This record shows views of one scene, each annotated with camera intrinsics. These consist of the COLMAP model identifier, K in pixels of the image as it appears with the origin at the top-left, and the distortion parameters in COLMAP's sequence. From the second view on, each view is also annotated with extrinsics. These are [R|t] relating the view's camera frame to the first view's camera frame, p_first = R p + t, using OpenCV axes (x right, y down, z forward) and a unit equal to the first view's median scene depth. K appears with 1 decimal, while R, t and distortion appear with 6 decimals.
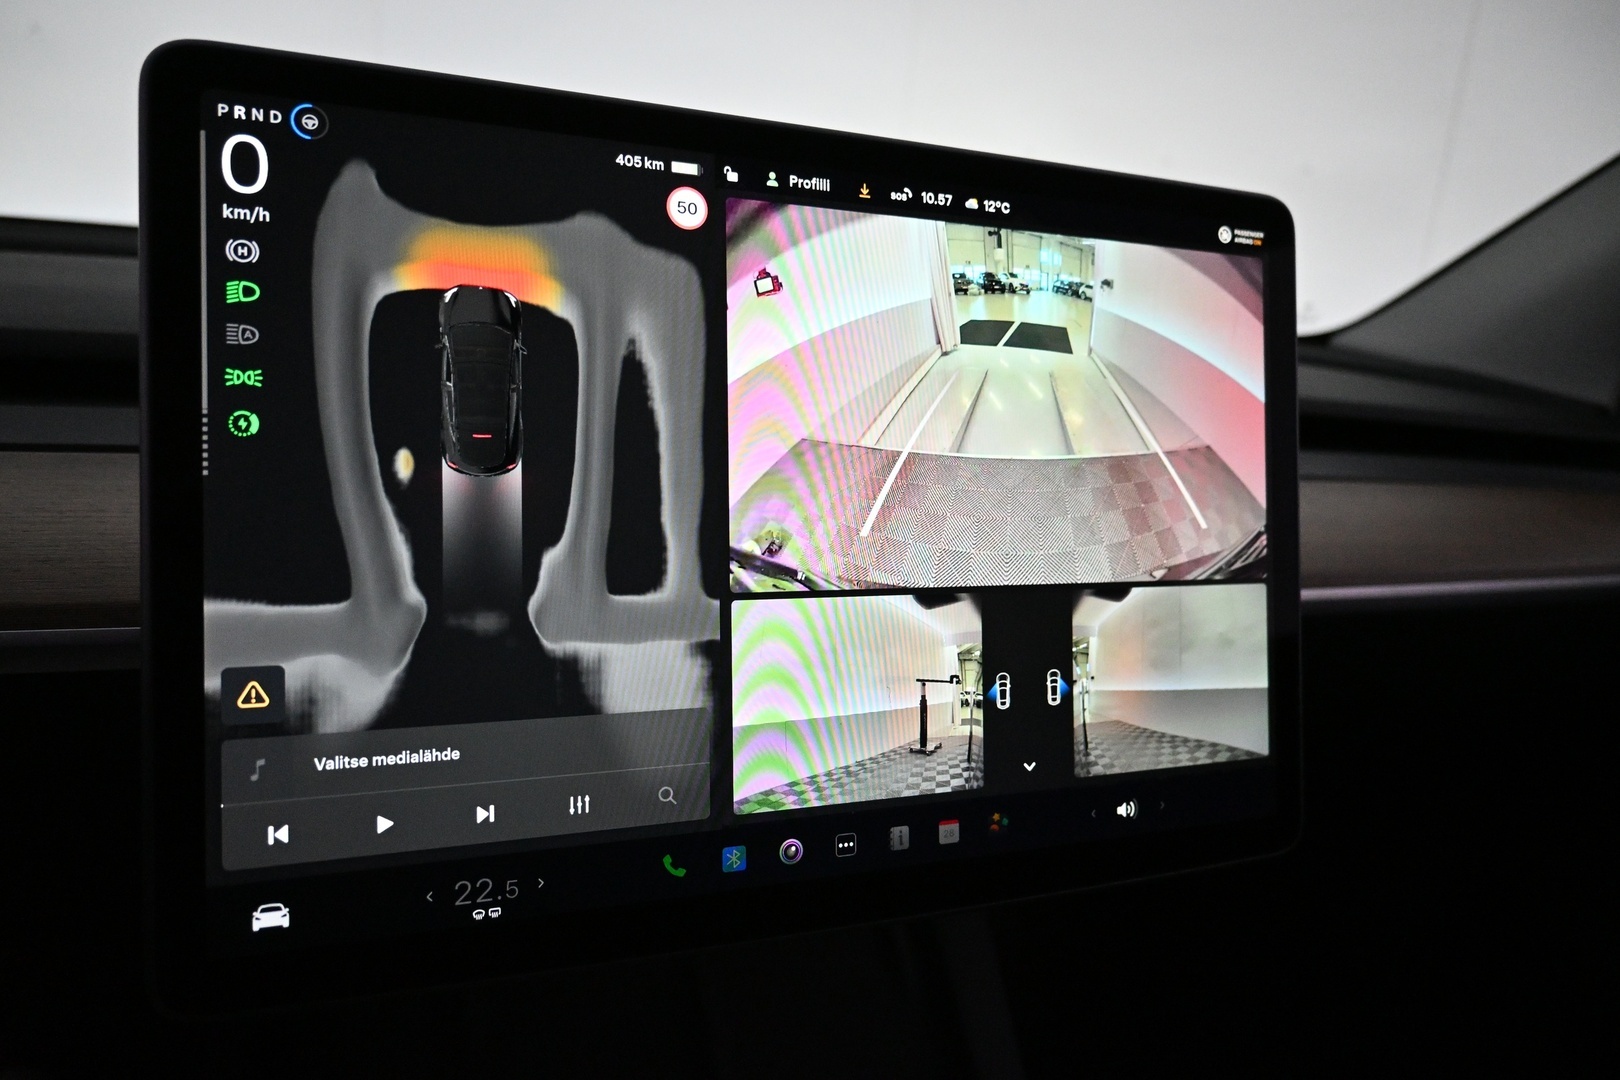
lens RADIAL K [[1163.3, 0, 811.1], [0, 1163.3, 536.7], [0, 0, 1]] dist [-0.004452, 0.004692]
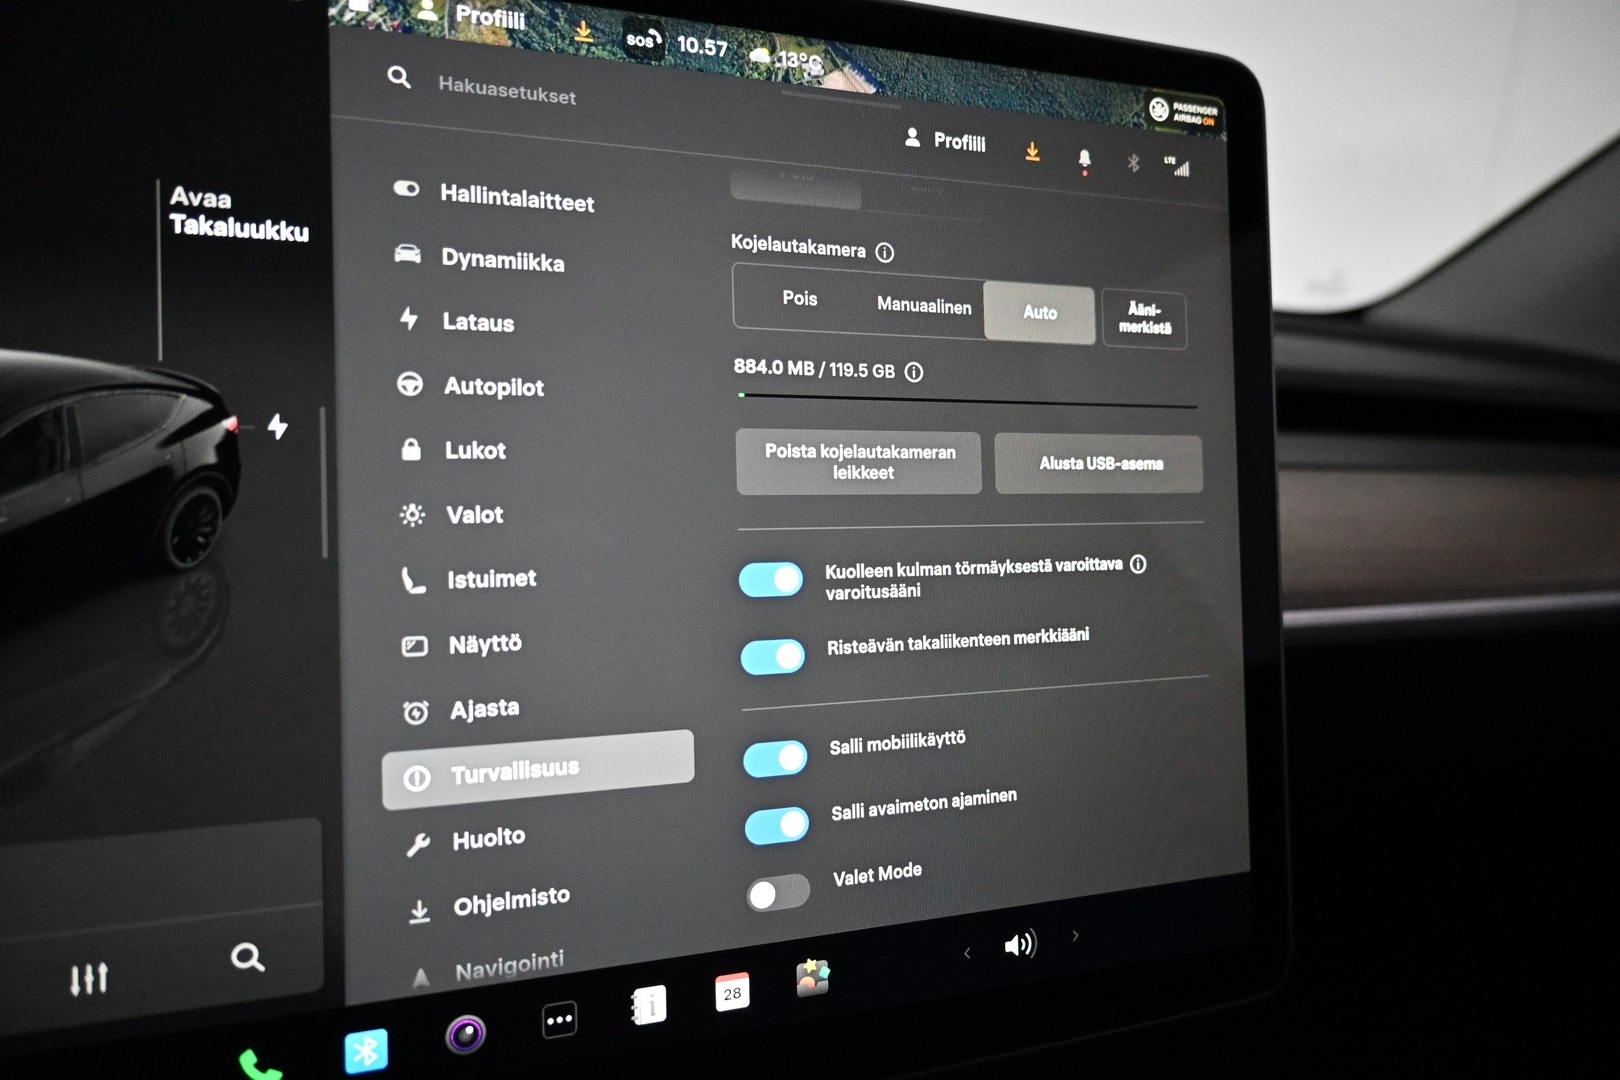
lens RADIAL K [[1163.3, 0, 813.4], [0, 1163.3, 532.2], [0, 0, 1]] dist [-0.004452, 0.004692]
pose [[0.998909, -0.015193, -0.044160, 0.196922], [0.014484, 0.999761, -0.016348, 0.003027], [0.044397, 0.015690, 0.998891, 0.332971]]
